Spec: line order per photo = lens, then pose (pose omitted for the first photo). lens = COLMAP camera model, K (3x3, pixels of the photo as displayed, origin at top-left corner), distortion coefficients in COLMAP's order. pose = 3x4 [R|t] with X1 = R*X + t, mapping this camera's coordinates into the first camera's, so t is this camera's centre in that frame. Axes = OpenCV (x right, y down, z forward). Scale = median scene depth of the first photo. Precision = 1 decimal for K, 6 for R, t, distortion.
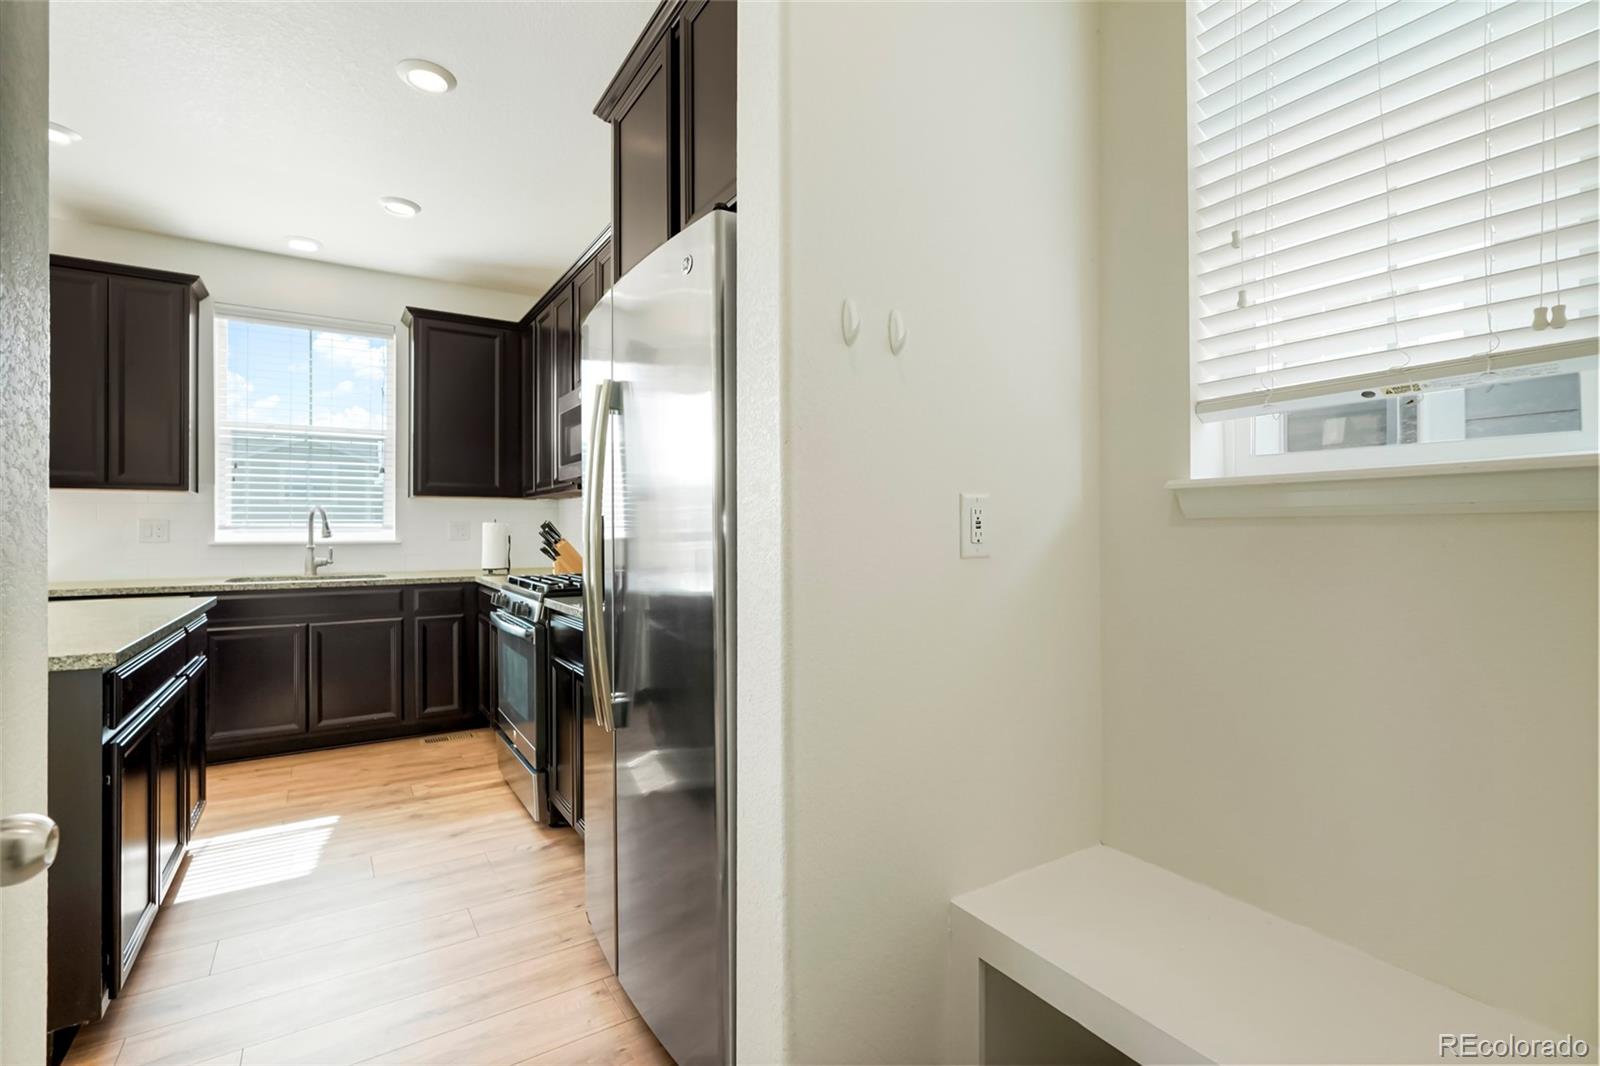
lens RADIAL K [[729.8, 0, 799.9], [0, 729.8, 529.5], [0, 0, 1]] dist [-0.001944, 0.000570]
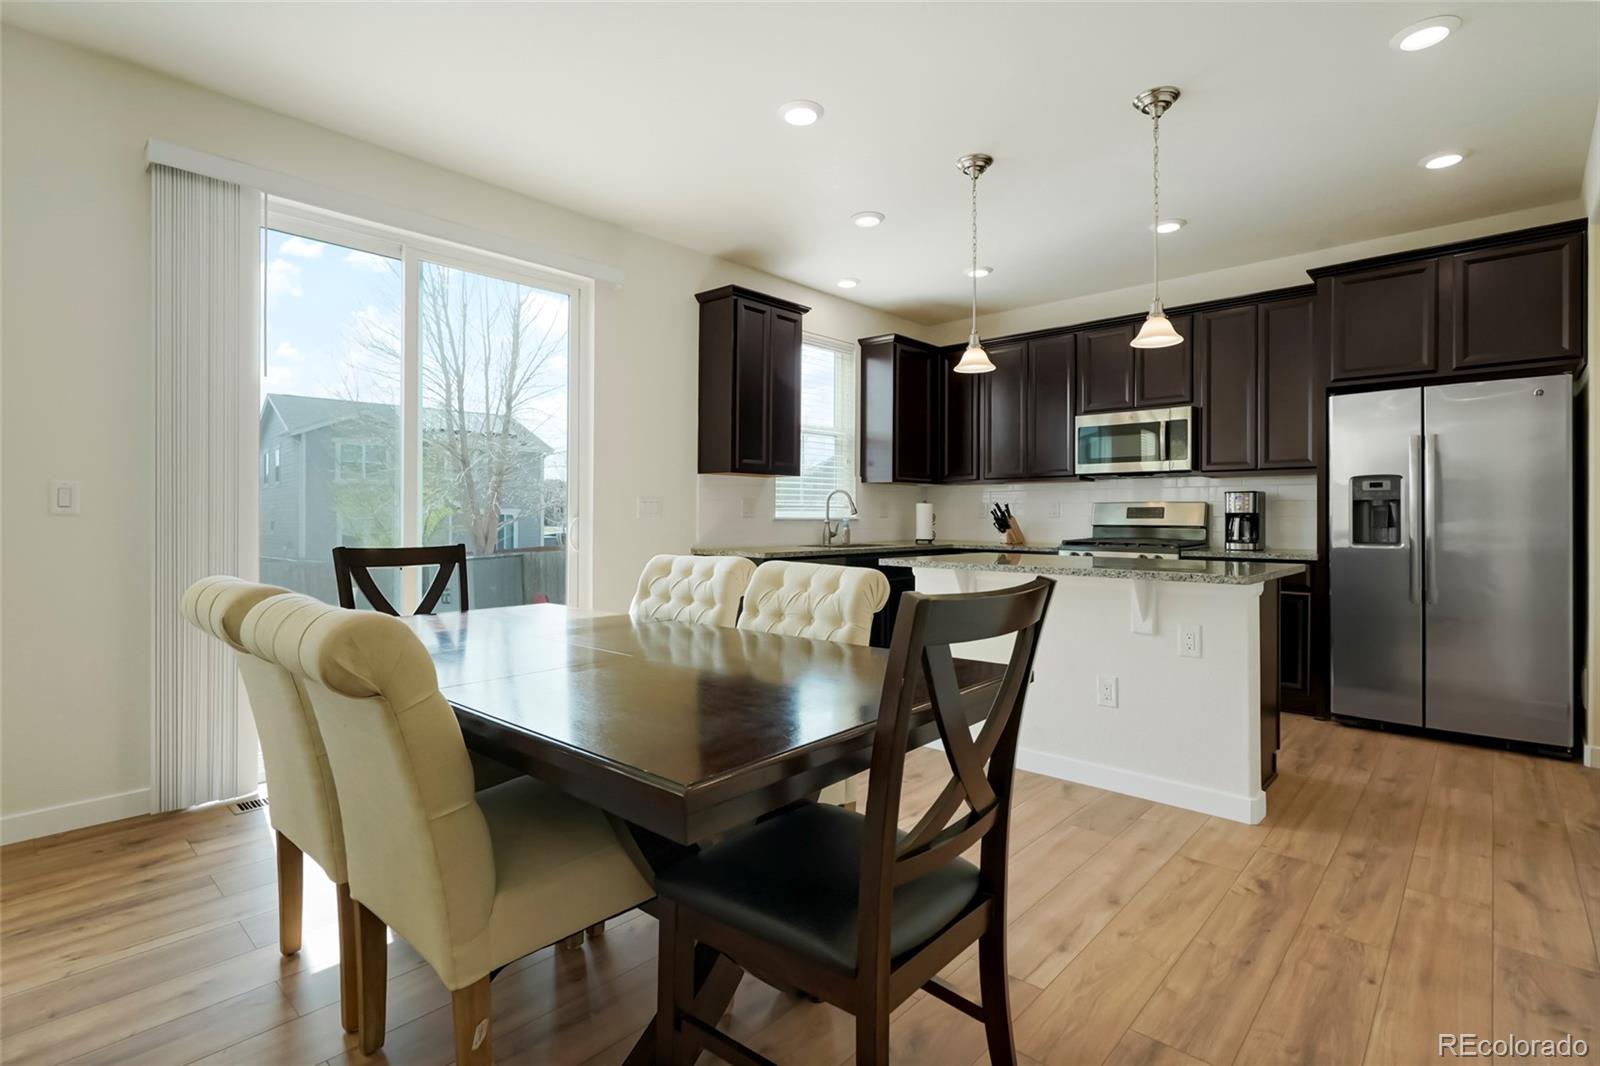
lens RADIAL K [[773.8, 0, 792.4], [0, 773.8, 520.2], [0, 0, 1]] dist [-0.002483, 0.000906]
pose [[0.967236, 0.001824, 0.253871, -1.109674], [-0.003292, 0.999980, 0.005359, 0.014985], [-0.253856, -0.006019, 0.967223, -0.278870]]
